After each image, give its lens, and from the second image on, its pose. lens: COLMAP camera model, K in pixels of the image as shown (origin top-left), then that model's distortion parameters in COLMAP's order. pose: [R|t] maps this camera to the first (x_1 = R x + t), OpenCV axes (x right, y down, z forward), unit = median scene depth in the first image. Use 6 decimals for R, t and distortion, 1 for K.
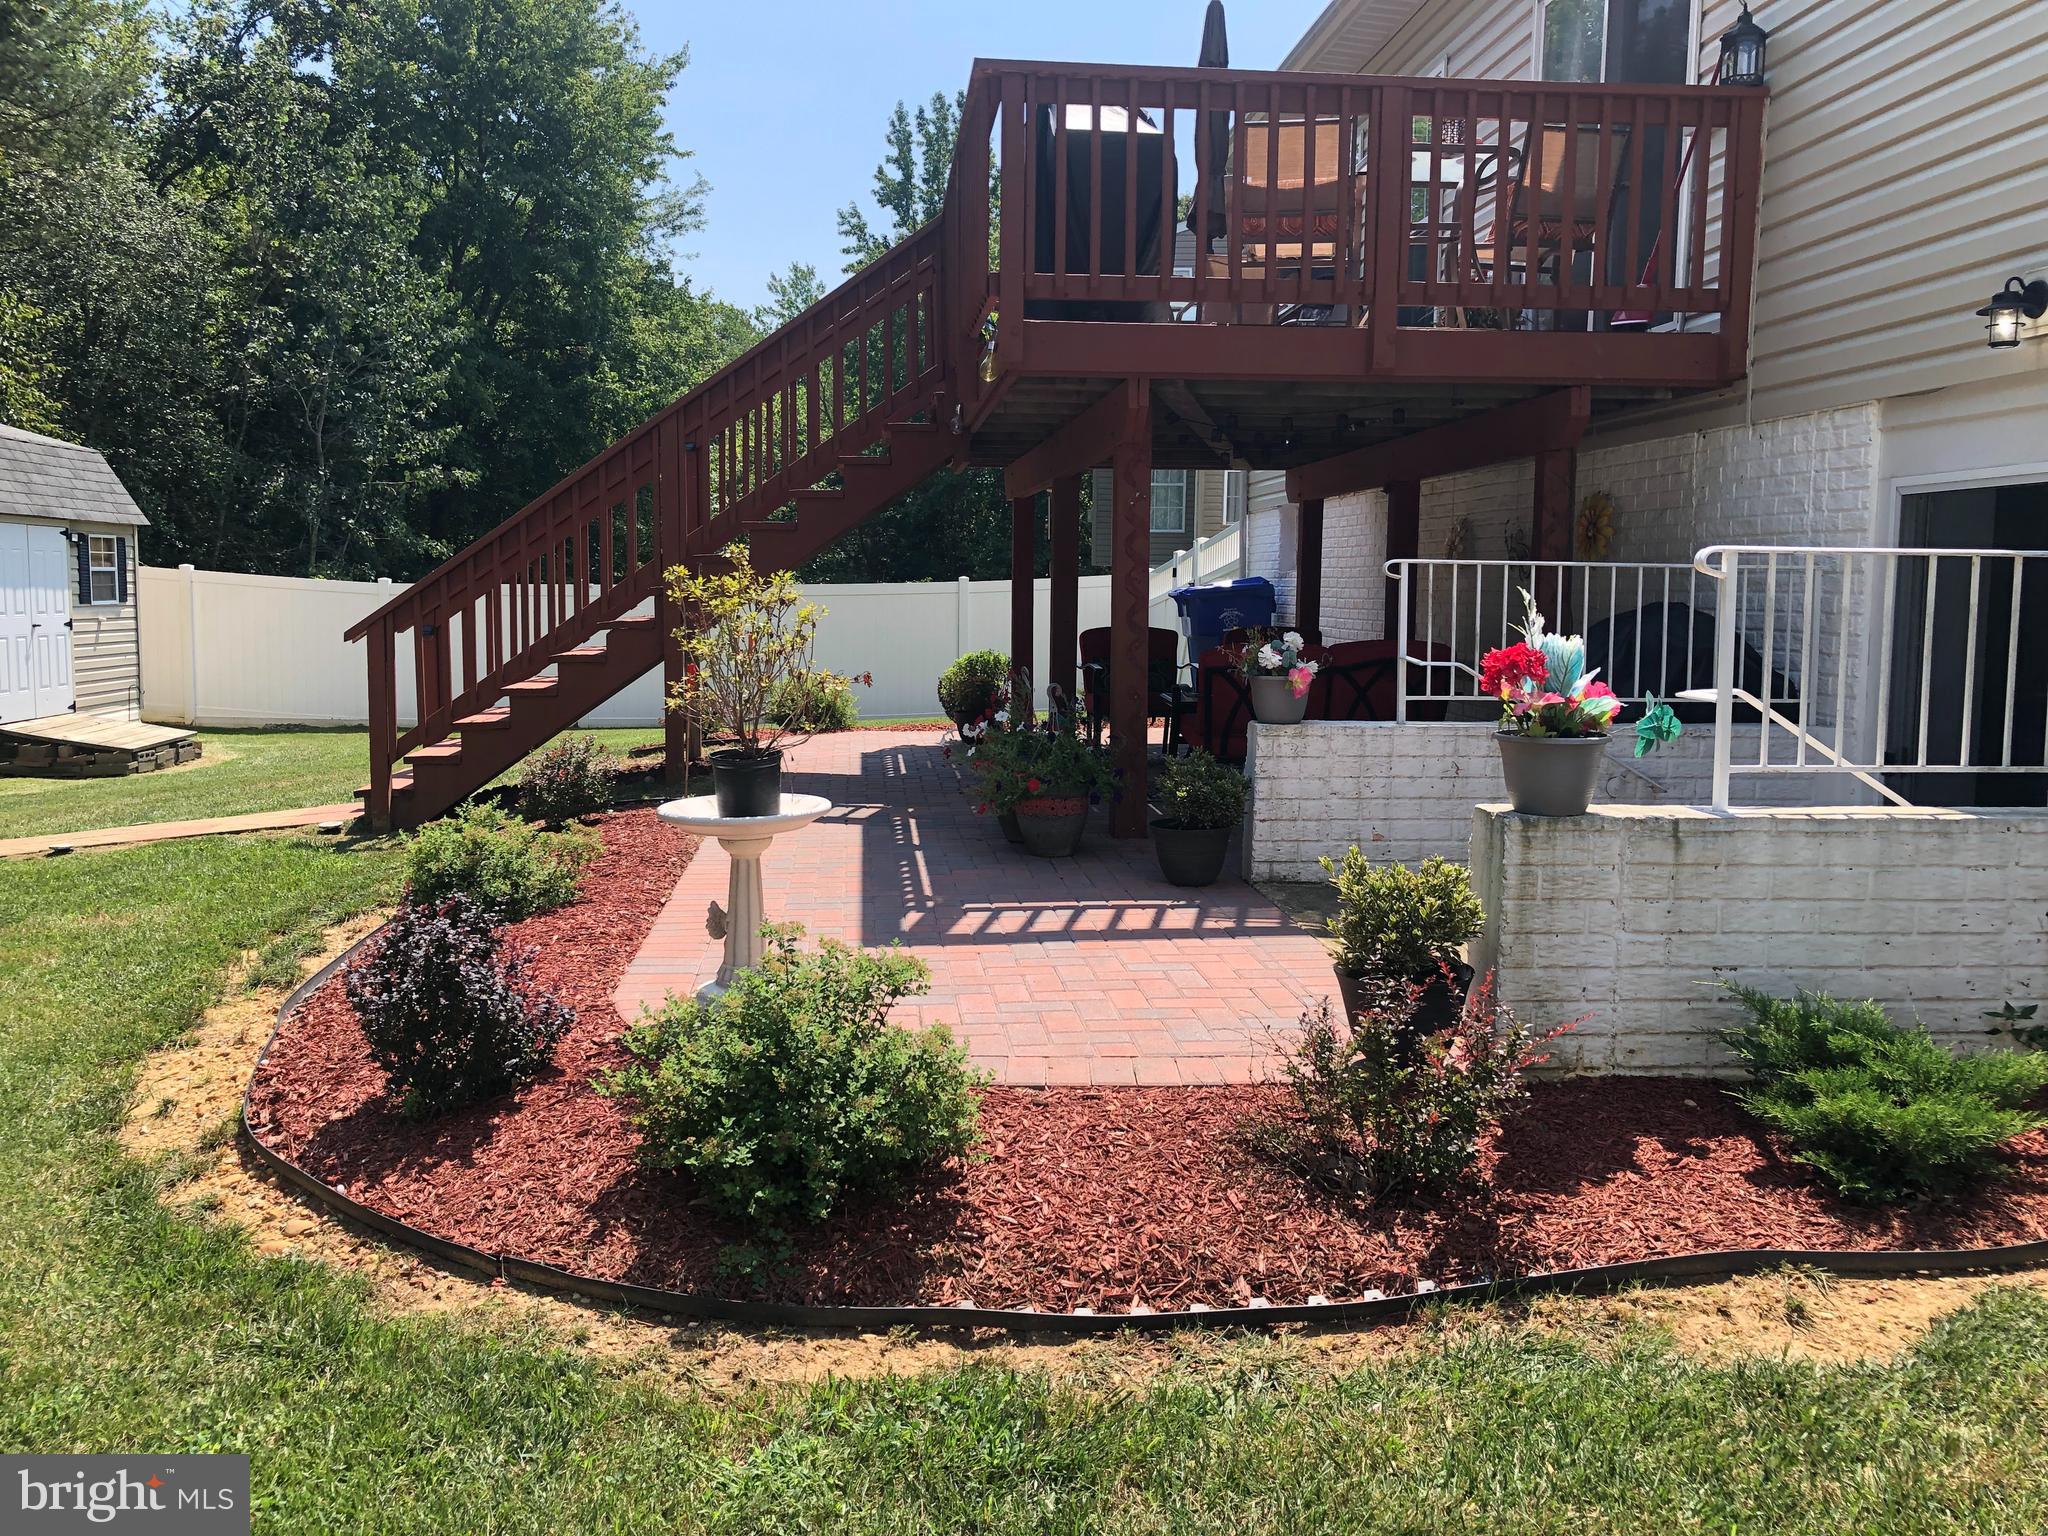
lens RADIAL K [[1647.2, 0, 1024.0], [0, 1647.2, 768.0], [0, 0, 1]] dist [-0.003522, -0.014747]
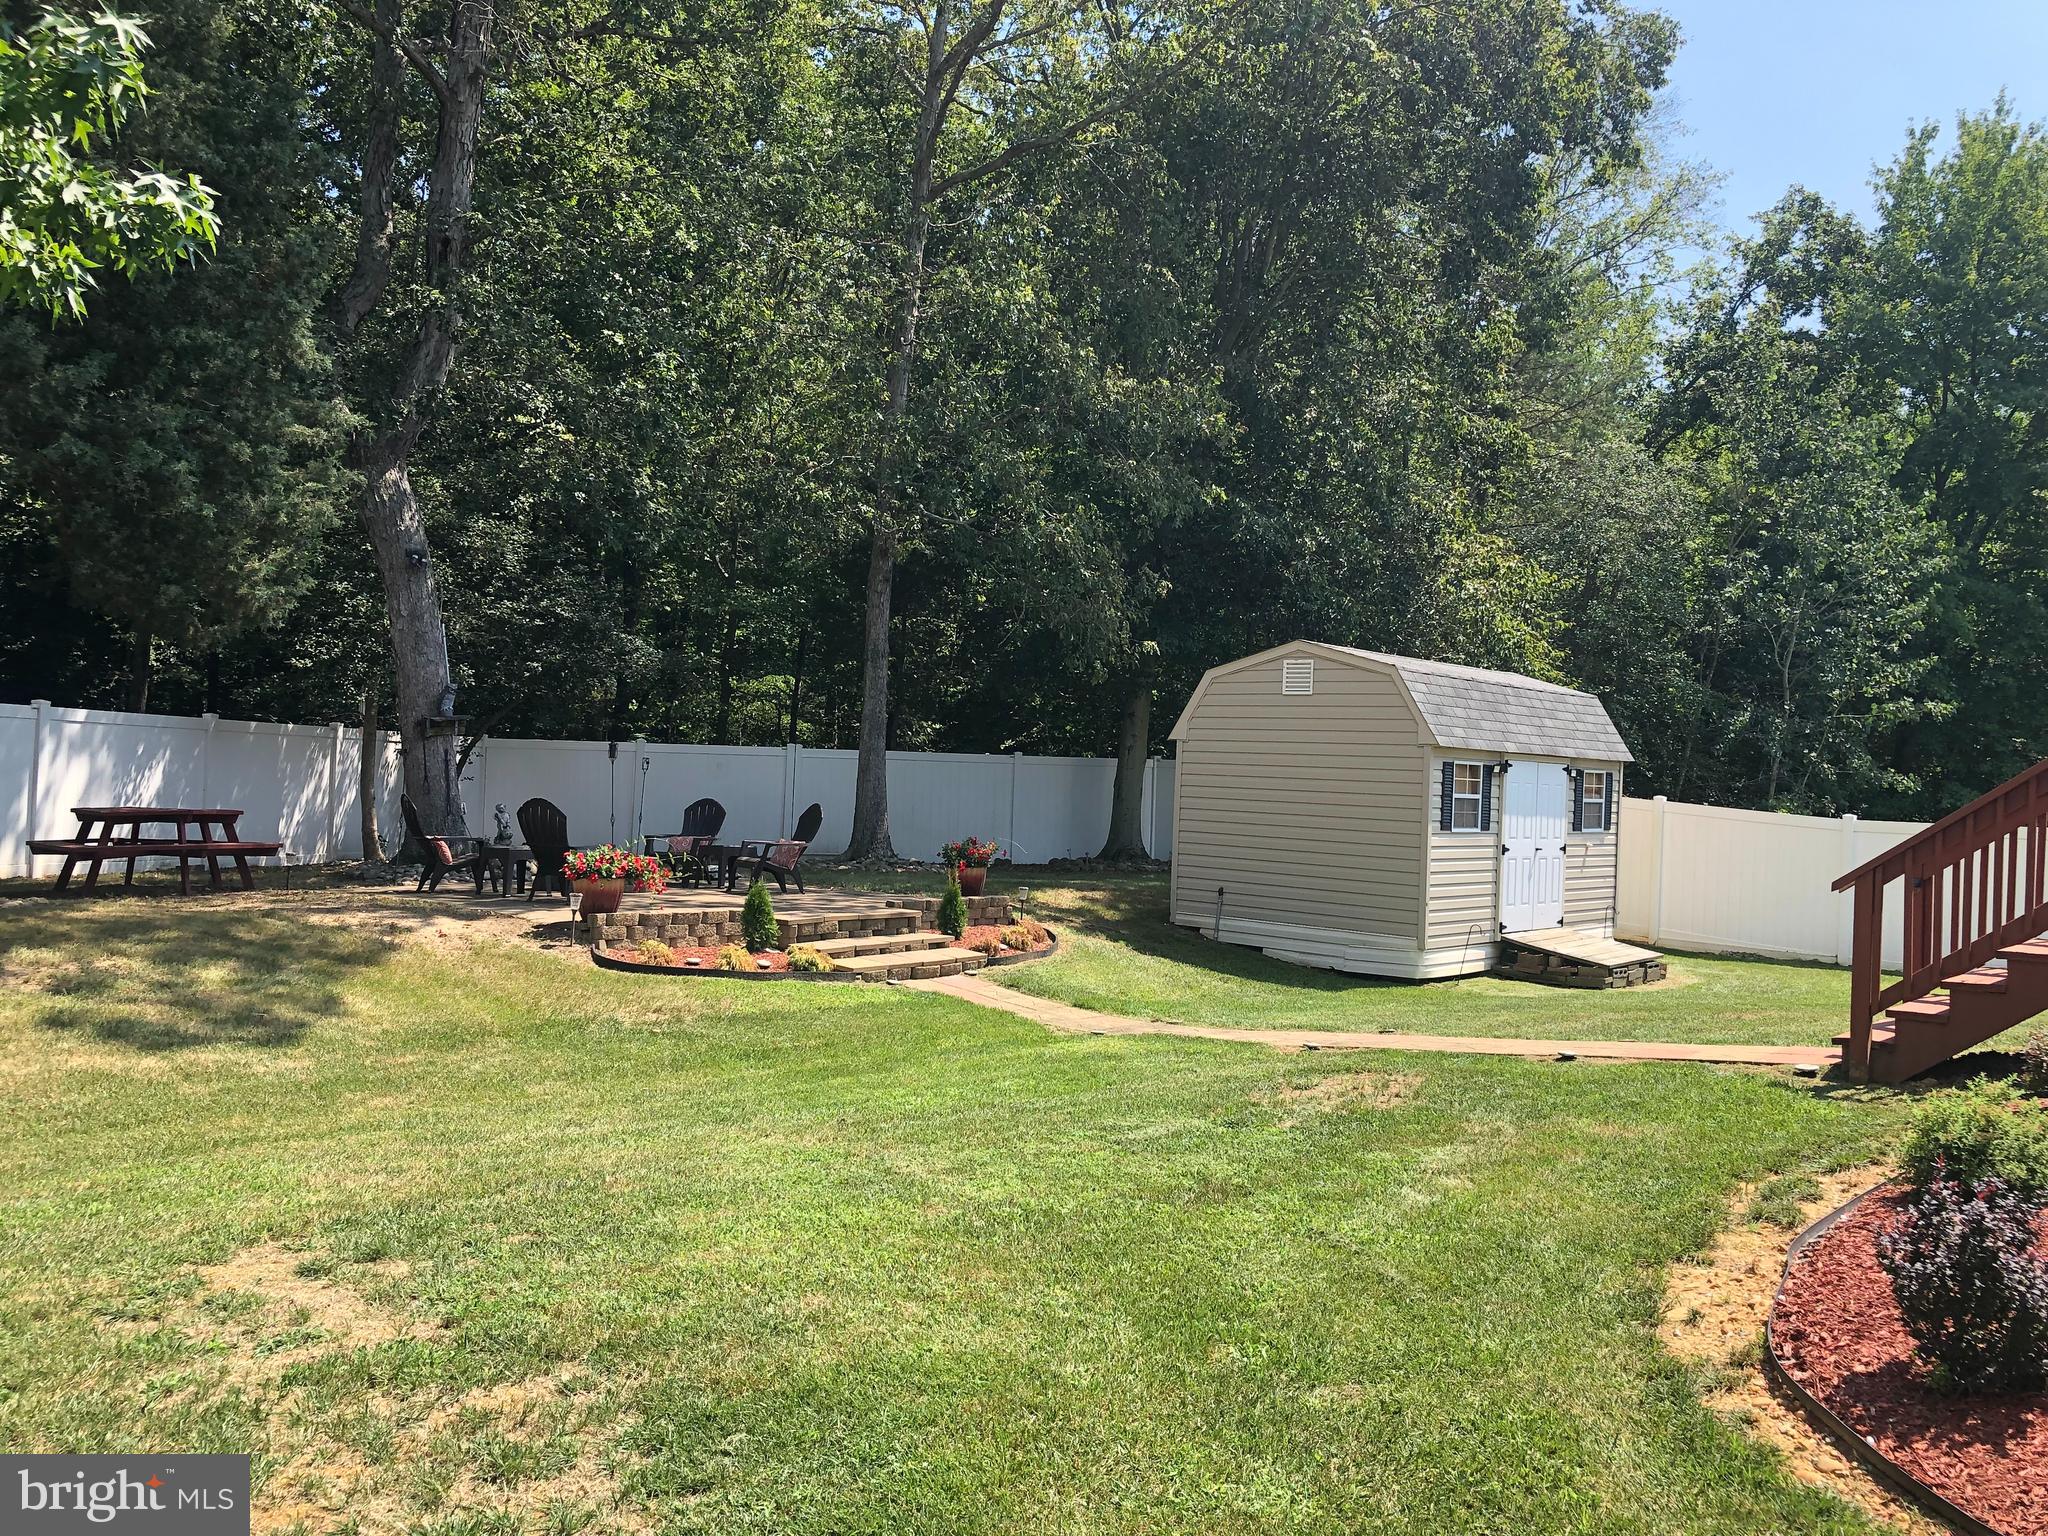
lens RADIAL K [[1642.5, 0, 1024.0], [0, 1642.5, 768.0], [0, 0, 1]] dist [-0.046382, 0.066005]
pose [[0.677760, 0.013559, -0.735158, -0.005274], [-0.111148, 0.990230, -0.084207, -0.009975], [0.726834, 0.138783, 0.672646, -0.063631]]
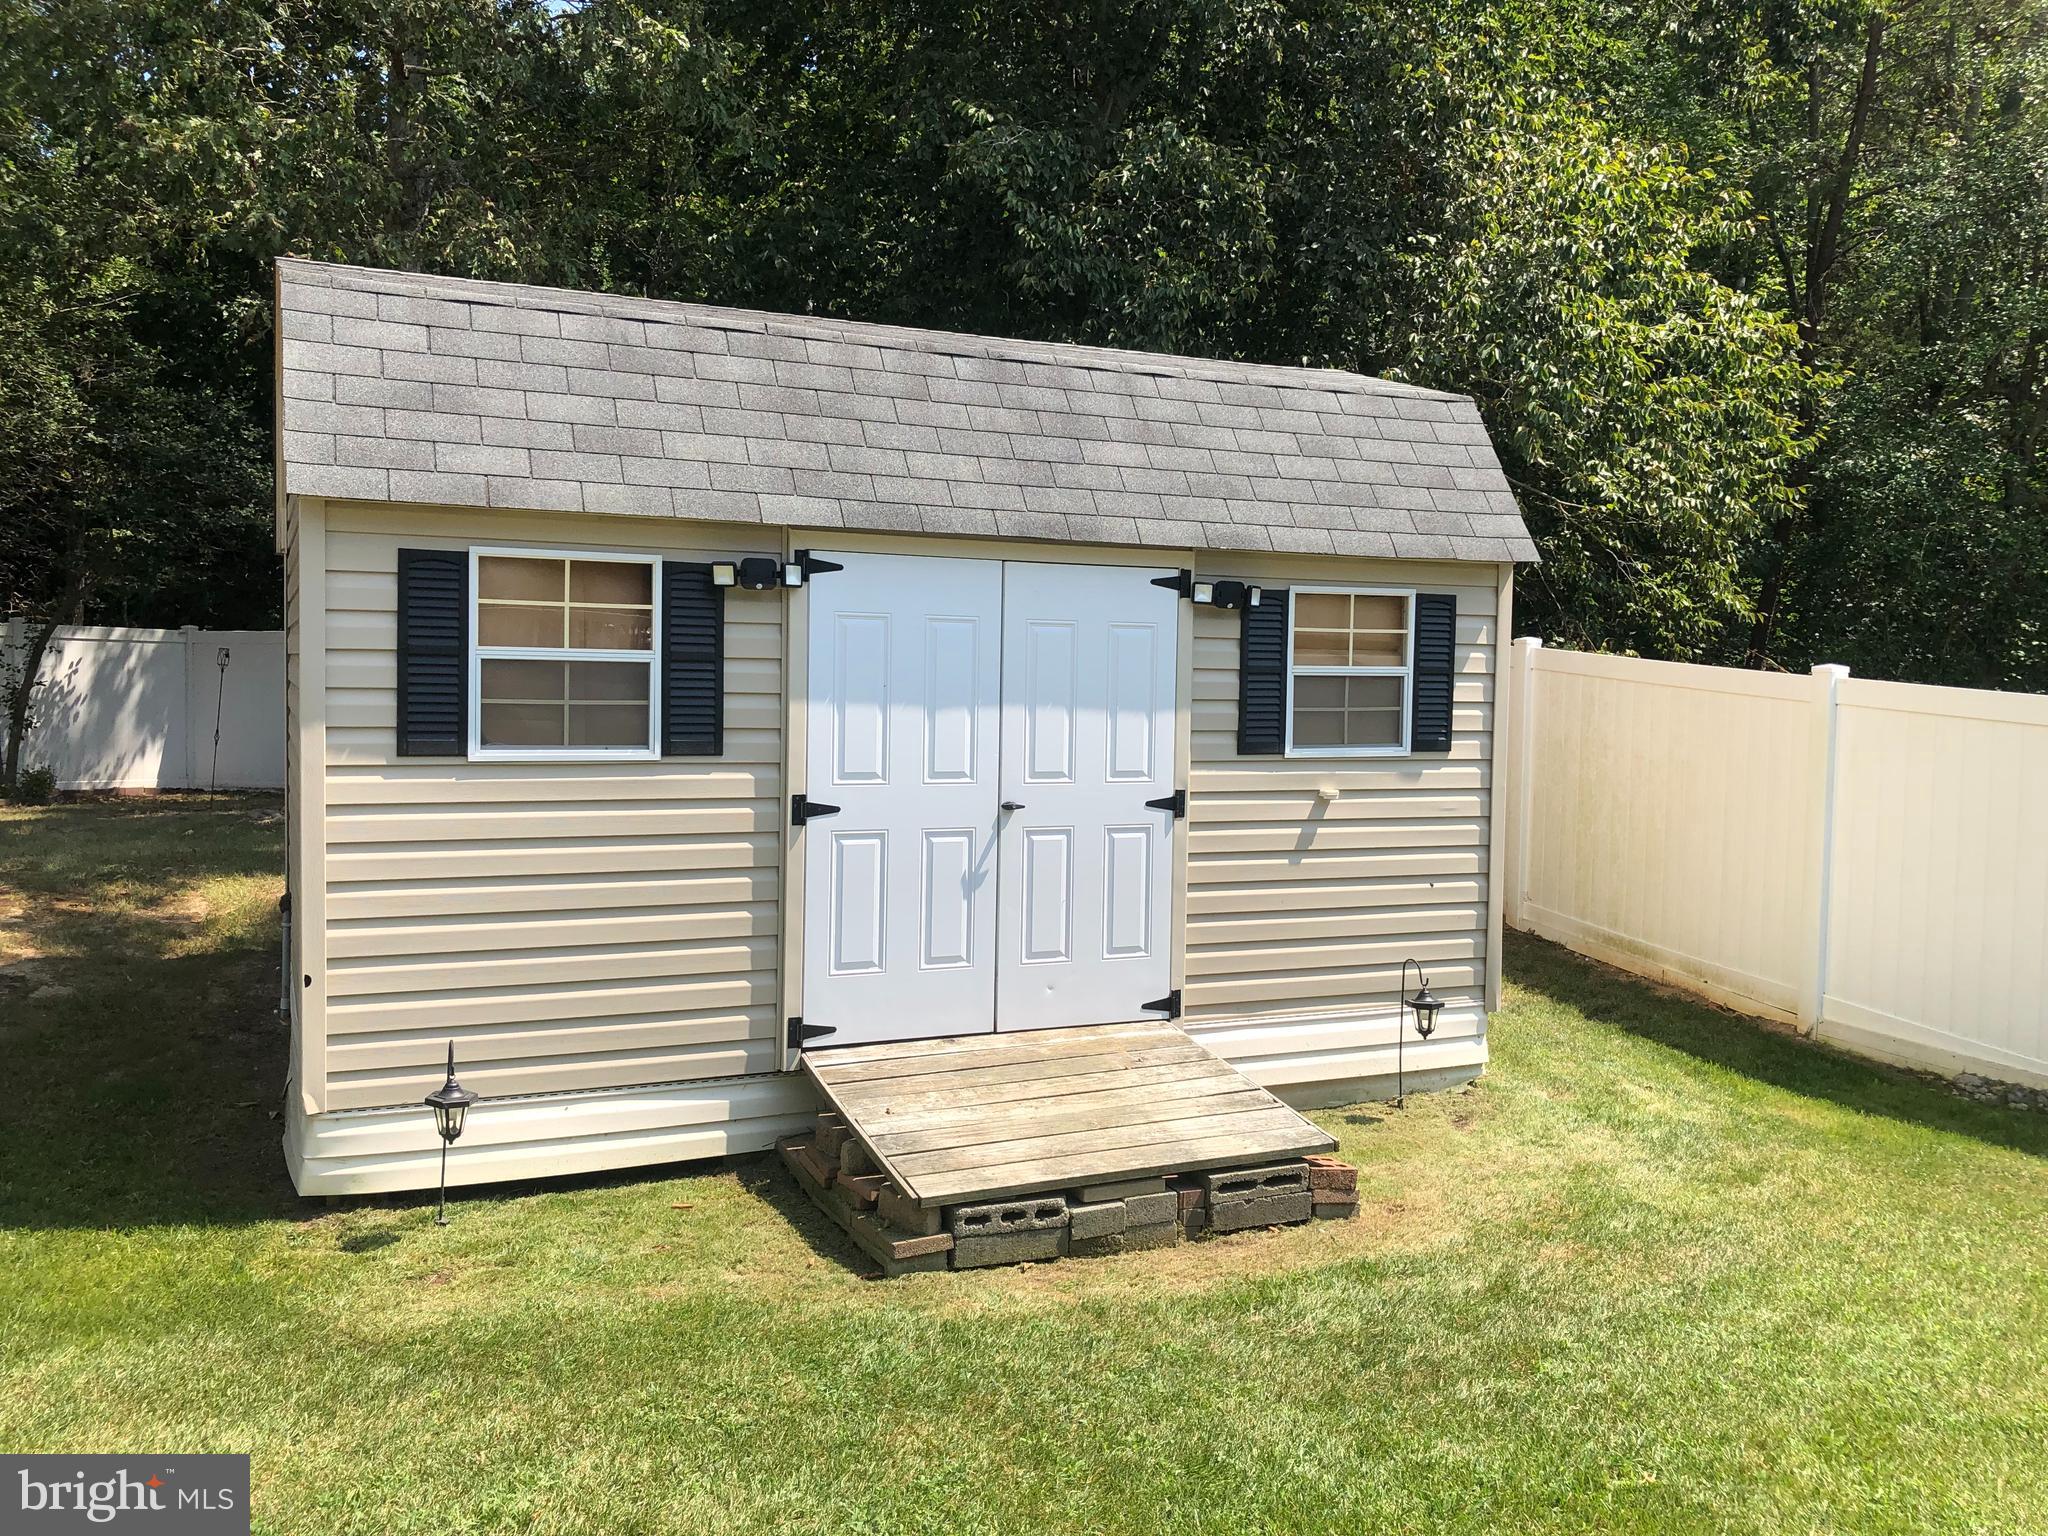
lens RADIAL K [[1647.2, 0, 1024.0], [0, 1647.2, 768.0], [0, 0, 1]] dist [-0.003522, -0.014747]
pose [[0.317892, 0.044956, -0.947060, -0.329300], [-0.114317, 0.993405, 0.008784, -0.153652], [0.941210, 0.105473, 0.320935, 1.335379]]
